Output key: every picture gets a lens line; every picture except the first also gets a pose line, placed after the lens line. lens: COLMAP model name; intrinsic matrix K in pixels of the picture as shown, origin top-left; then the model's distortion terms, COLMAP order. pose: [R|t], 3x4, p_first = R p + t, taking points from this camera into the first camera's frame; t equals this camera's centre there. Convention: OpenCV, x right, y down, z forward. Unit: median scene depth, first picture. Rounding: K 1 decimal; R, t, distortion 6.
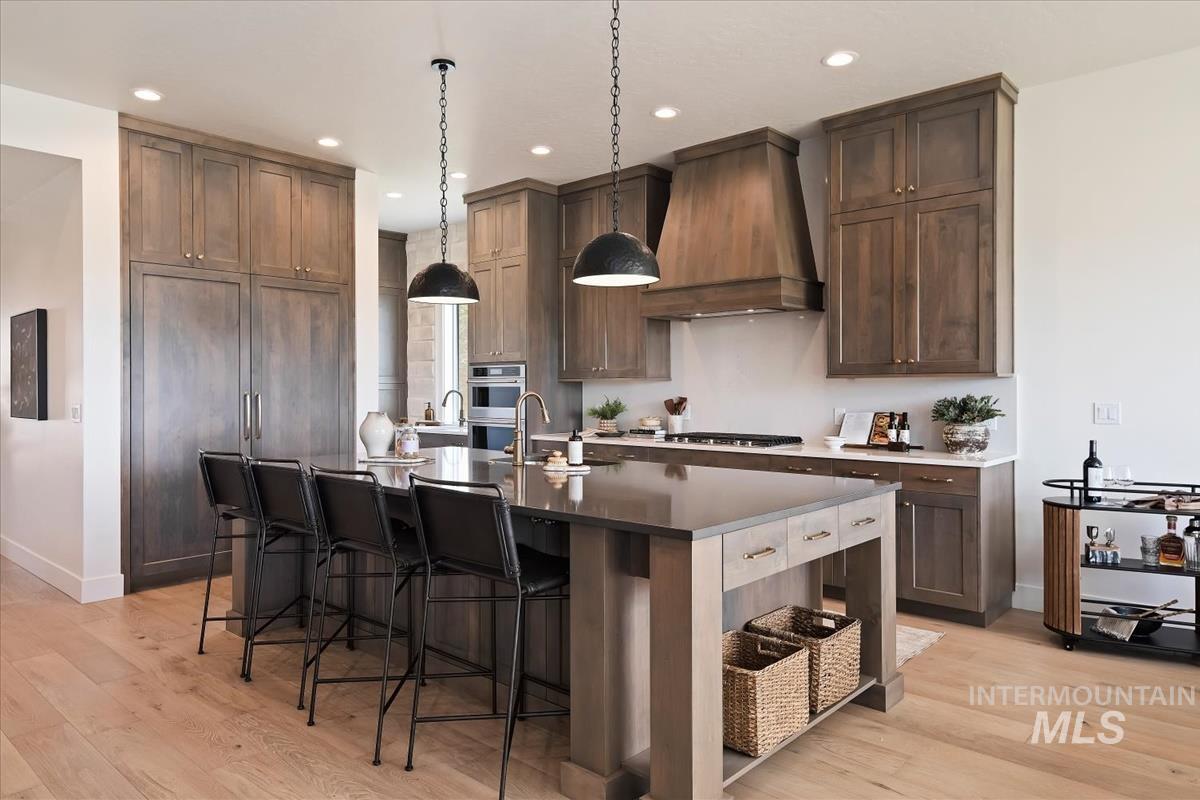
lens RADIAL K [[773.5, 0, 606.0], [0, 773.5, 394.9], [0, 0, 1]] dist [0.015583, 0.001386]
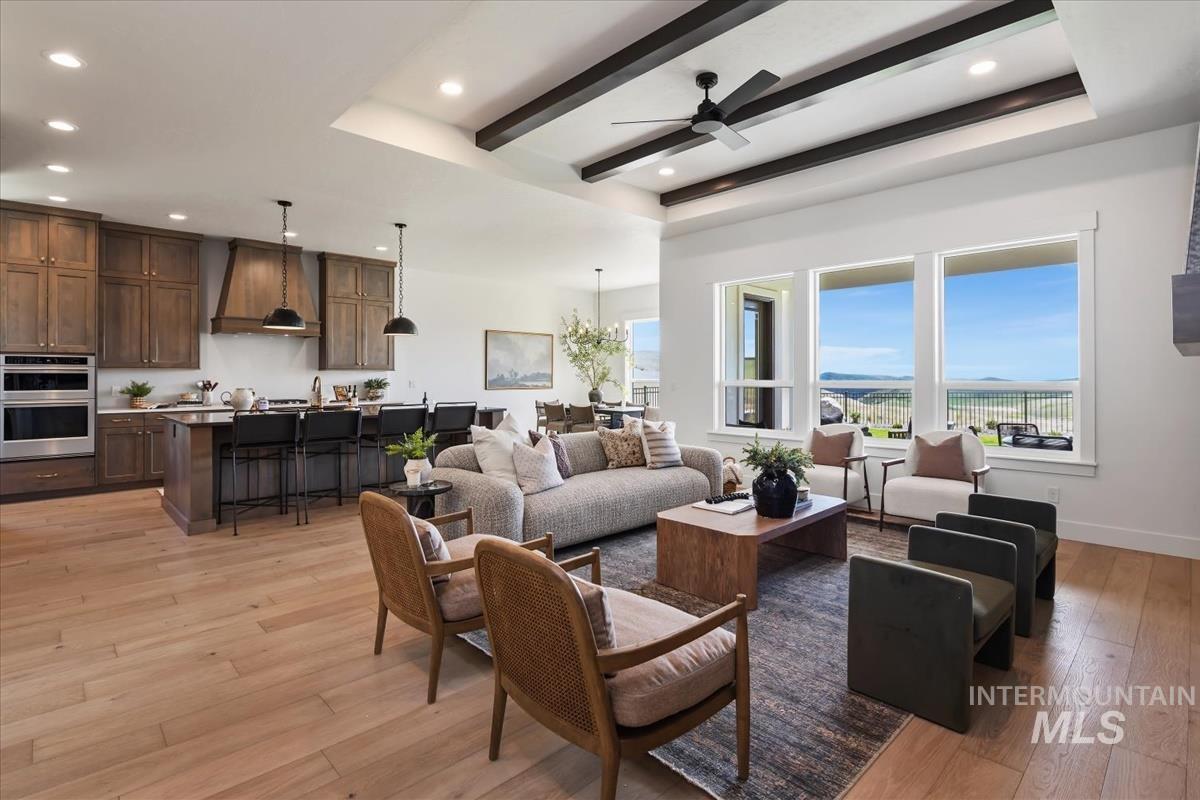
lens RADIAL K [[578.6, 0, 599.3], [0, 578.6, 373.0], [0, 0, 1]] dist [-0.001542, -0.005470]
pose [[0.074142, 0.008909, 0.997208, -1.199686], [0.010285, 0.999900, -0.009698, 0.008483], [-0.997195, 0.010975, 0.074043, 0.104971]]
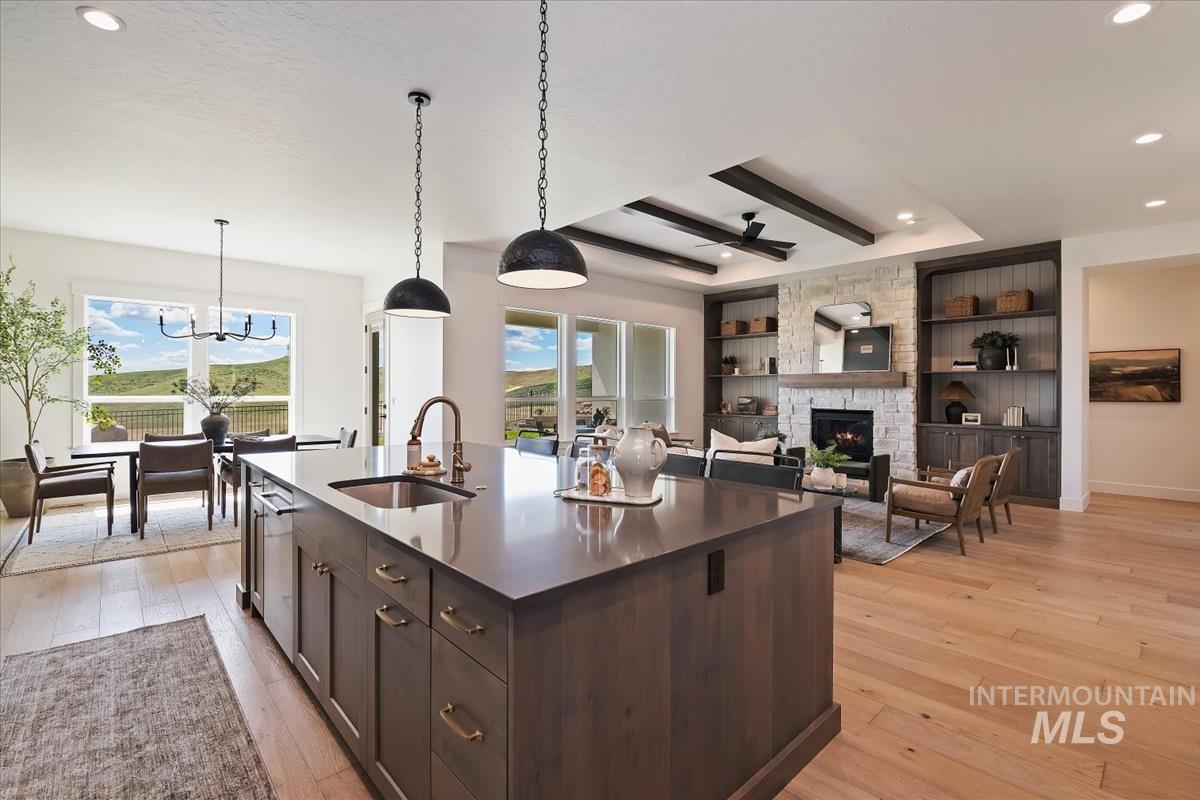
lens RADIAL K [[536.3, 0, 598.7], [0, 536.3, 390.4], [0, 0, 1]] dist [-0.020780, 0.000175]
pose [[-0.995191, 0.001312, 0.097948, -0.250294], [0.002147, 0.999962, 0.008427, -0.009701], [-0.097933, 0.008597, -0.995156, 1.175032]]
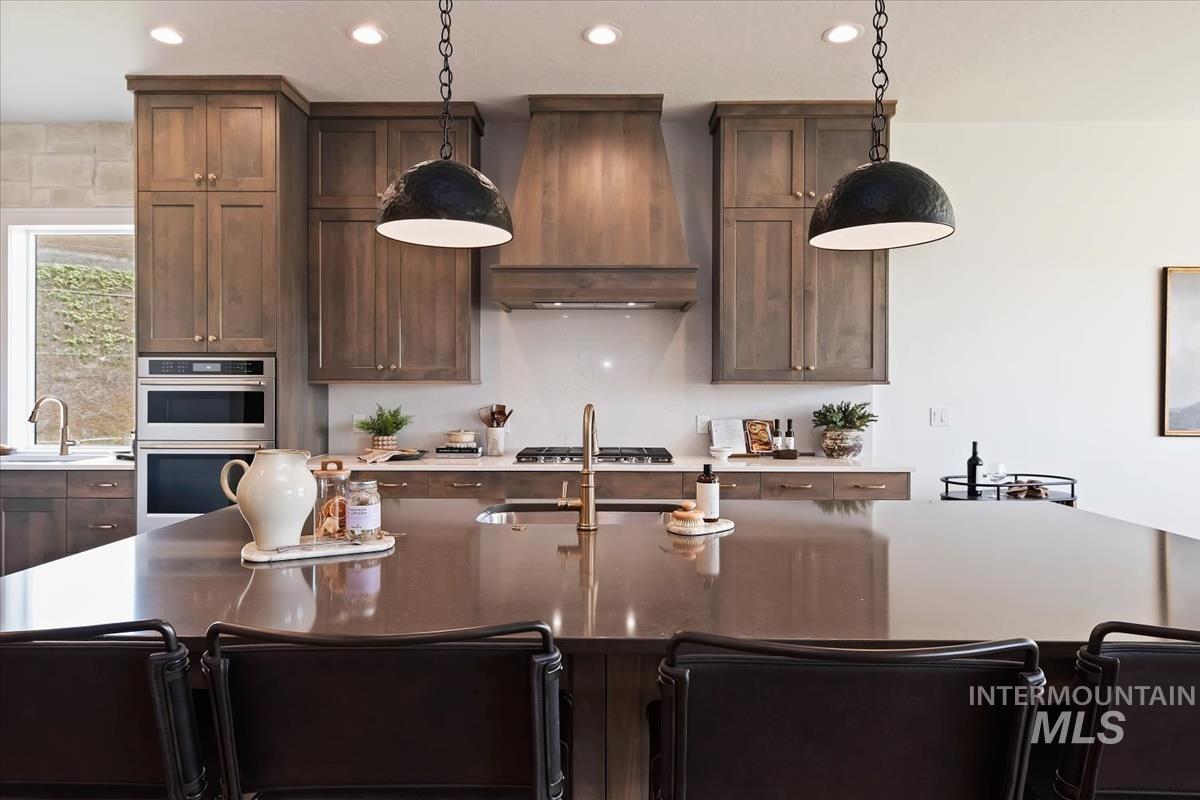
lens RADIAL K [[682.7, 0, 595.3], [0, 682.7, 392.3], [0, 0, 1]] dist [0.012355, -0.002924]
pose [[0.751371, 0.000828, 0.659880, -0.340702], [0.001604, 0.999994, -0.003081, -0.008924], [-0.659878, 0.003373, 0.751365, 0.454627]]
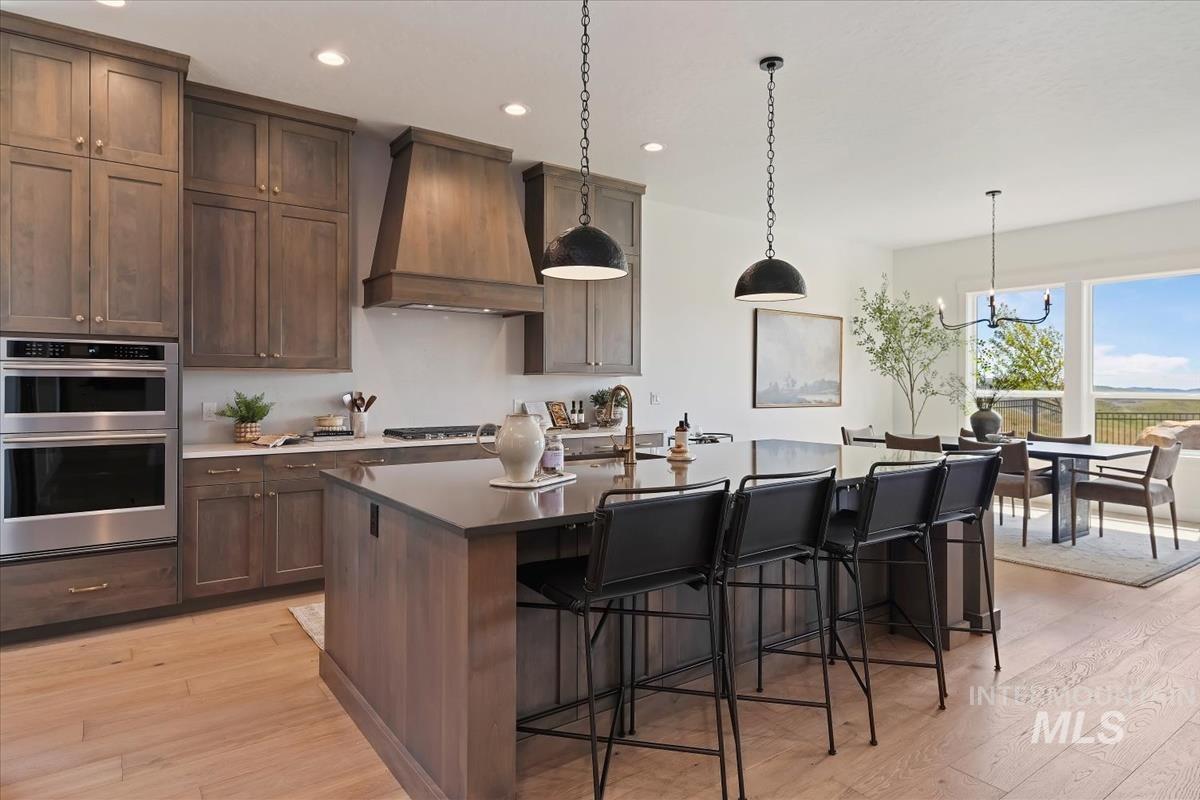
lens RADIAL K [[682.7, 0, 595.5], [0, 682.7, 383.1], [0, 0, 1]] dist [0.012355, -0.002924]
pose [[0.211928, 0.007223, 0.977259, -0.702611], [0.006574, 0.999940, -0.008816, 0.001771], [-0.977263, 0.008292, 0.211868, 0.647433]]
